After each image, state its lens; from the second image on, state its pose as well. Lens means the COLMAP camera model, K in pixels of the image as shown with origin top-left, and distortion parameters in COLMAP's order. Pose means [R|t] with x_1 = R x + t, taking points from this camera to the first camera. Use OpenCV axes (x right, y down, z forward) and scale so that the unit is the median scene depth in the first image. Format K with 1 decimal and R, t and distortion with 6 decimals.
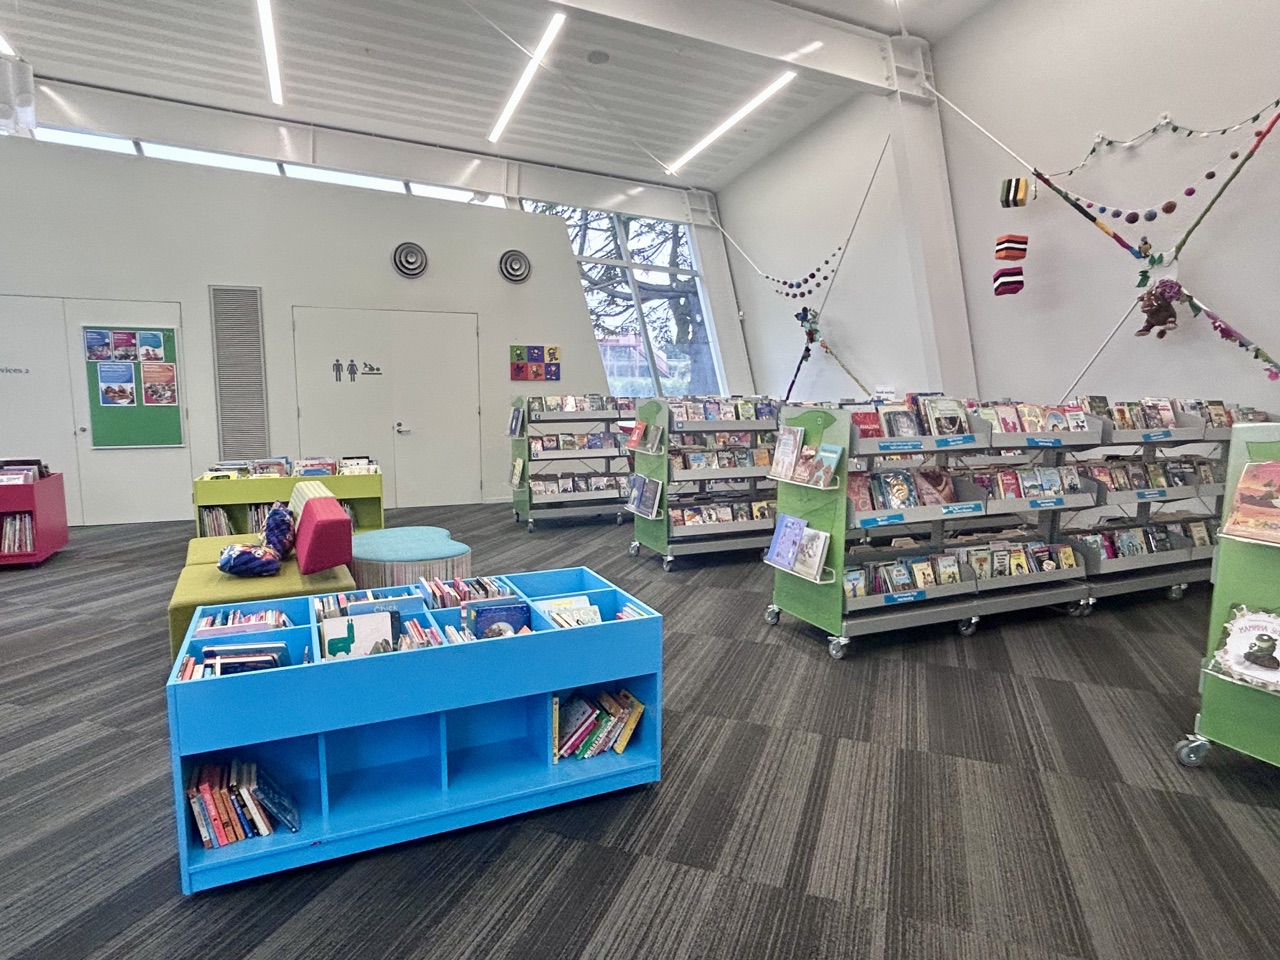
lens RADIAL K [[752.4, 0, 641.5], [0, 752.4, 479.1], [0, 0, 1]] dist [0.005251, 0.001437]
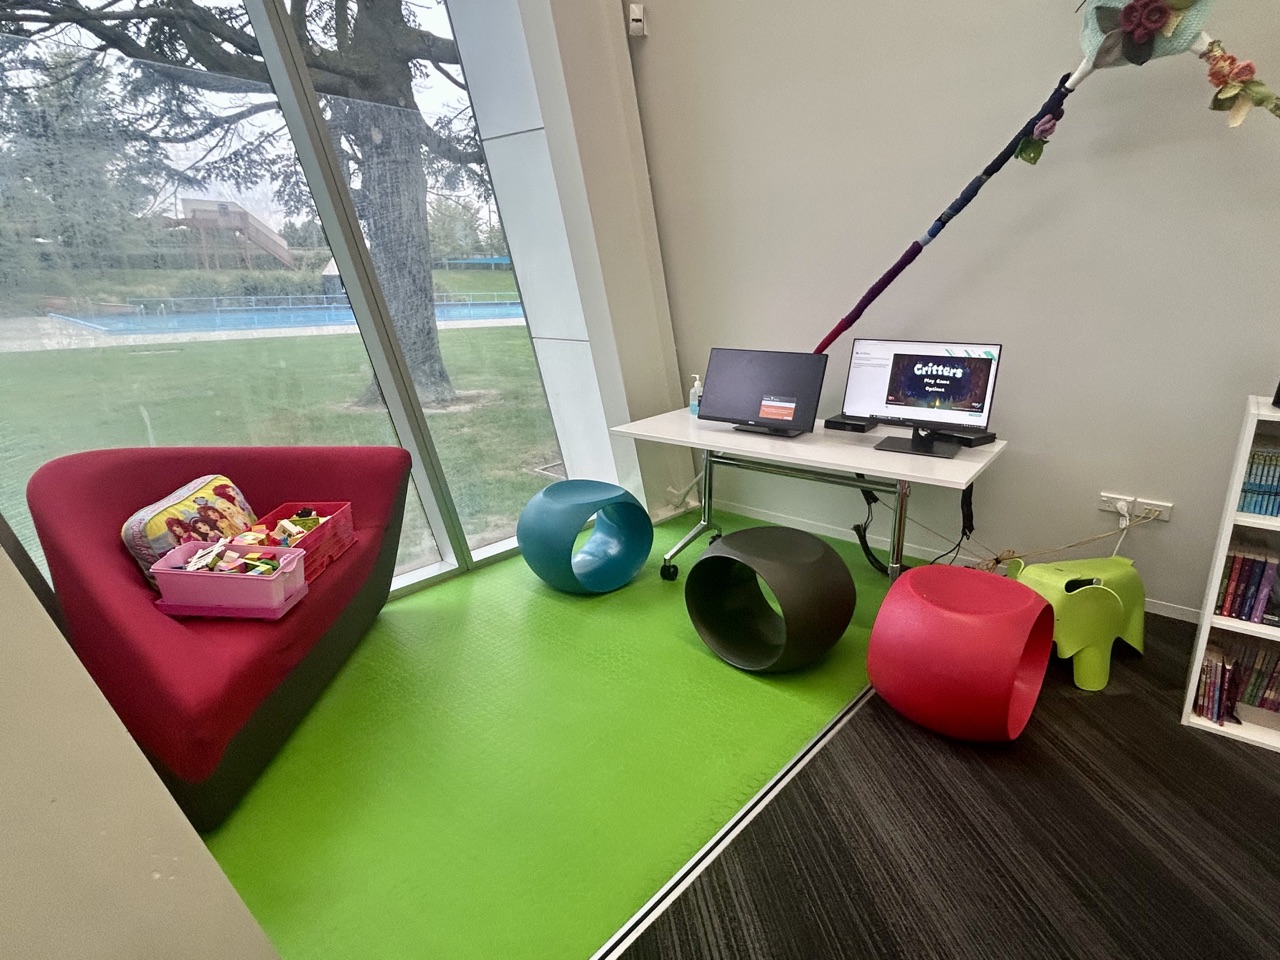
lens RADIAL K [[707.7, 0, 644.1], [0, 707.7, 480.5], [0, 0, 1]] dist [-0.000635, -0.000552]
pose [[0.884640, -0.137111, 0.445660, -0.015193], [0.067464, 0.983369, 0.168624, -0.127019], [-0.461369, -0.119106, 0.879177, 1.056452]]
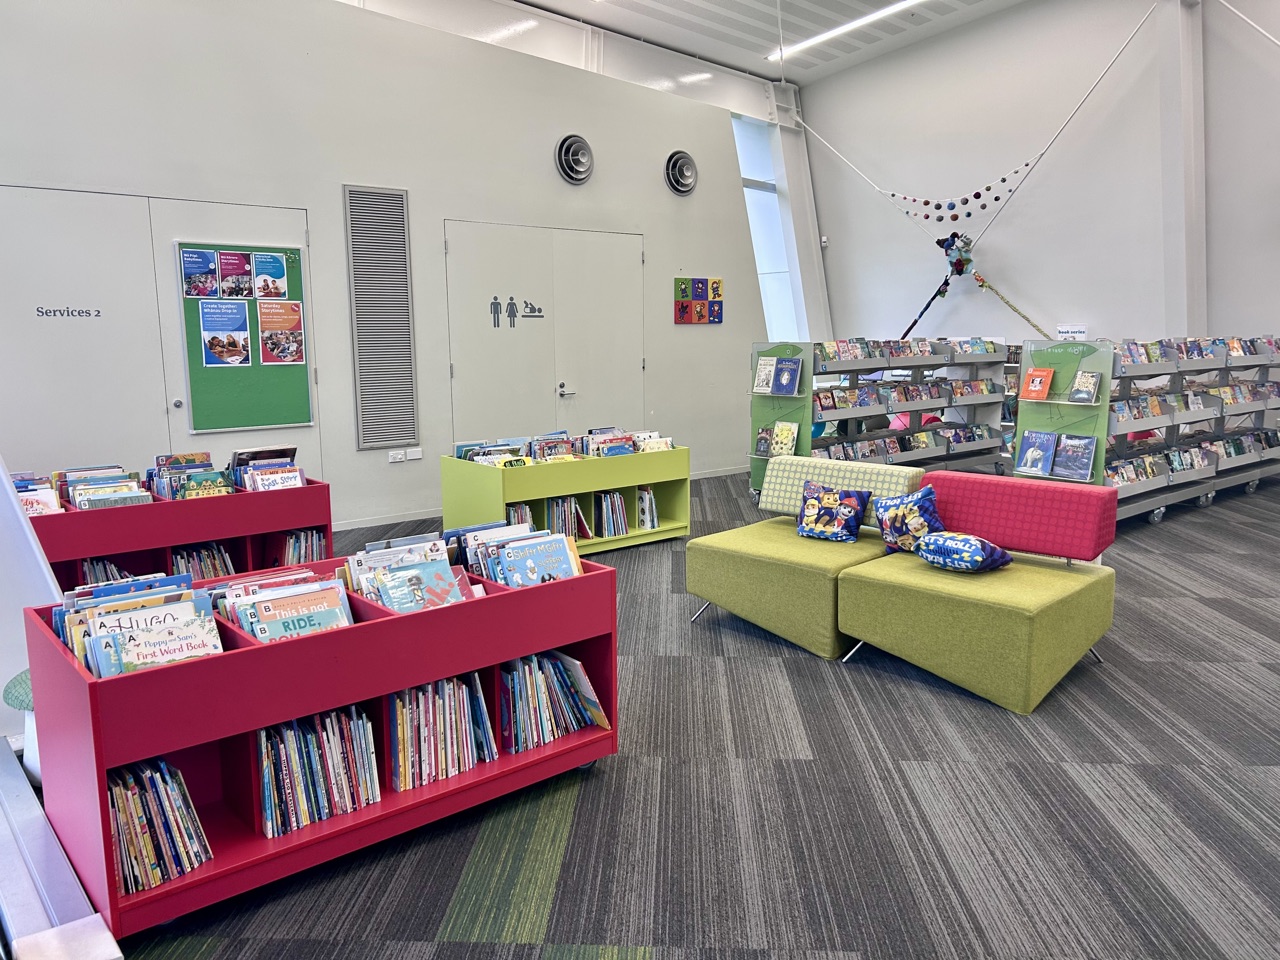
lens RADIAL K [[956.0, 0, 638.3], [0, 956.0, 479.4], [0, 0, 1]] dist [0.061874, -0.016600]
pose [[0.952298, -0.058646, 0.299482, -0.558239], [0.049974, 0.998082, 0.036543, -0.010780], [-0.301051, -0.019833, 0.953402, 0.079885]]
